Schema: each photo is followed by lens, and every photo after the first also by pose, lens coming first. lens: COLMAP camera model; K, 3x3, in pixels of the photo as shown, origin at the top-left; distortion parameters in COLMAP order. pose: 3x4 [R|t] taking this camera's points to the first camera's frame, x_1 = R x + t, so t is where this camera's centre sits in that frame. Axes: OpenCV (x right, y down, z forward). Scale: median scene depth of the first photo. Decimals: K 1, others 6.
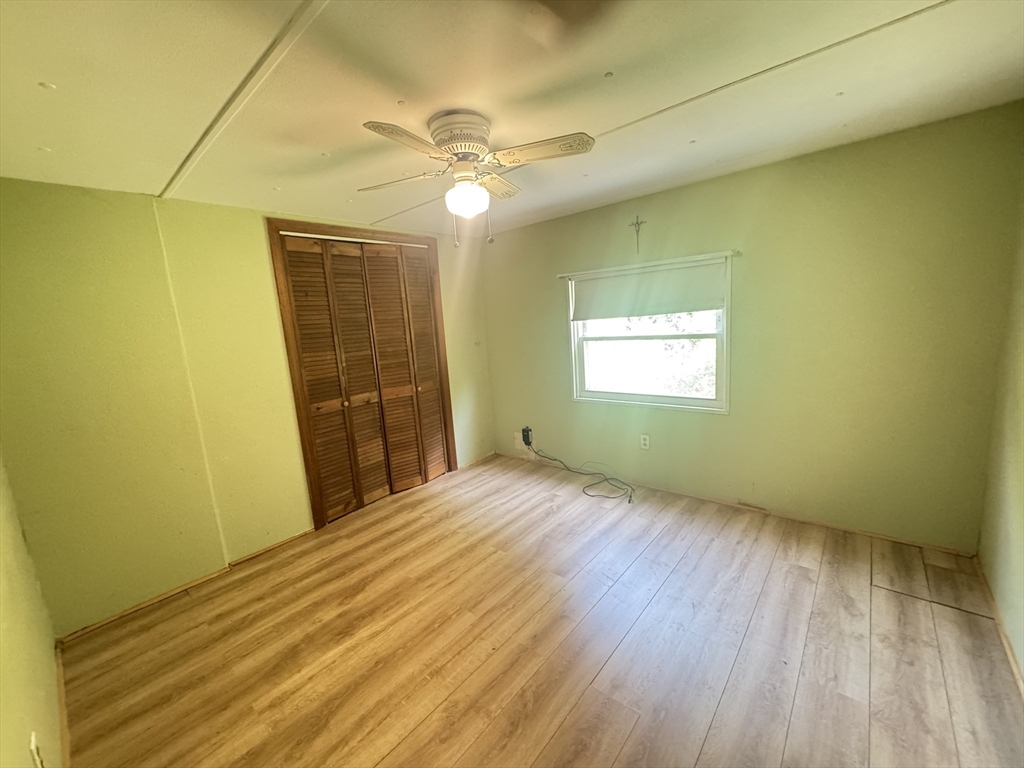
lens RADIAL K [[411.2, 0, 512.0], [0, 411.2, 384.0], [0, 0, 1]] dist [-0.001662, -0.000027]
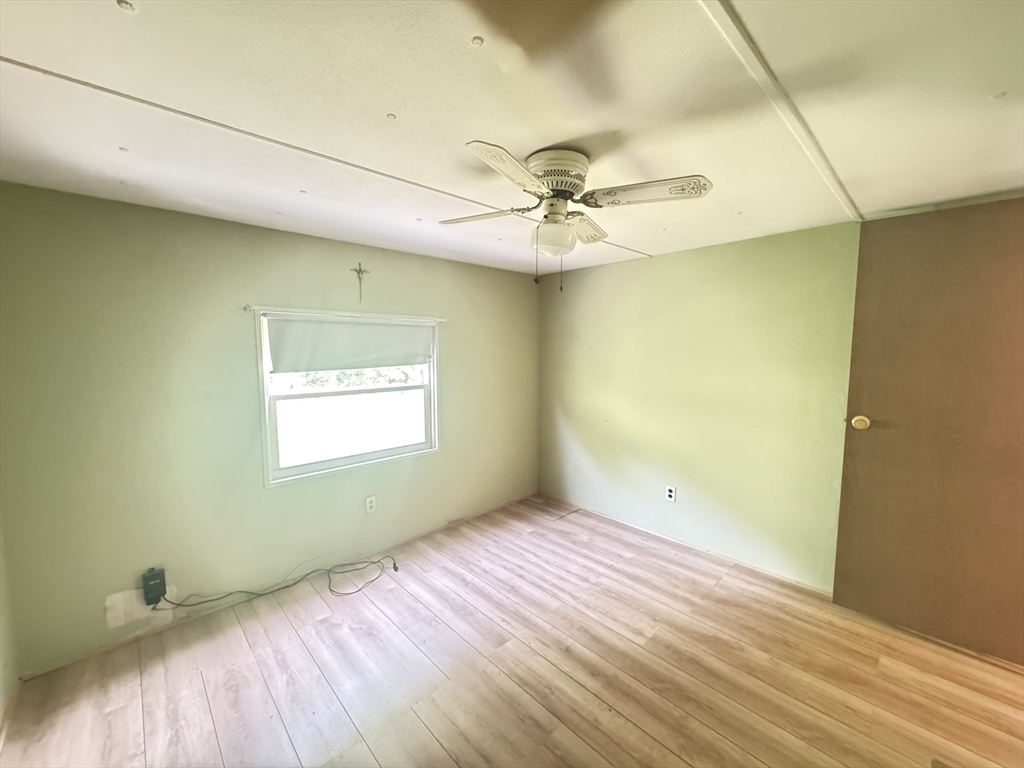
lens RADIAL K [[411.2, 0, 512.0], [0, 411.2, 384.0], [0, 0, 1]] dist [-0.001662, -0.000027]
pose [[0.089596, -0.013491, 0.995887, -0.665572], [0.151670, 0.988431, -0.000255, -0.091287], [-0.984362, 0.151069, 0.090606, 0.677684]]
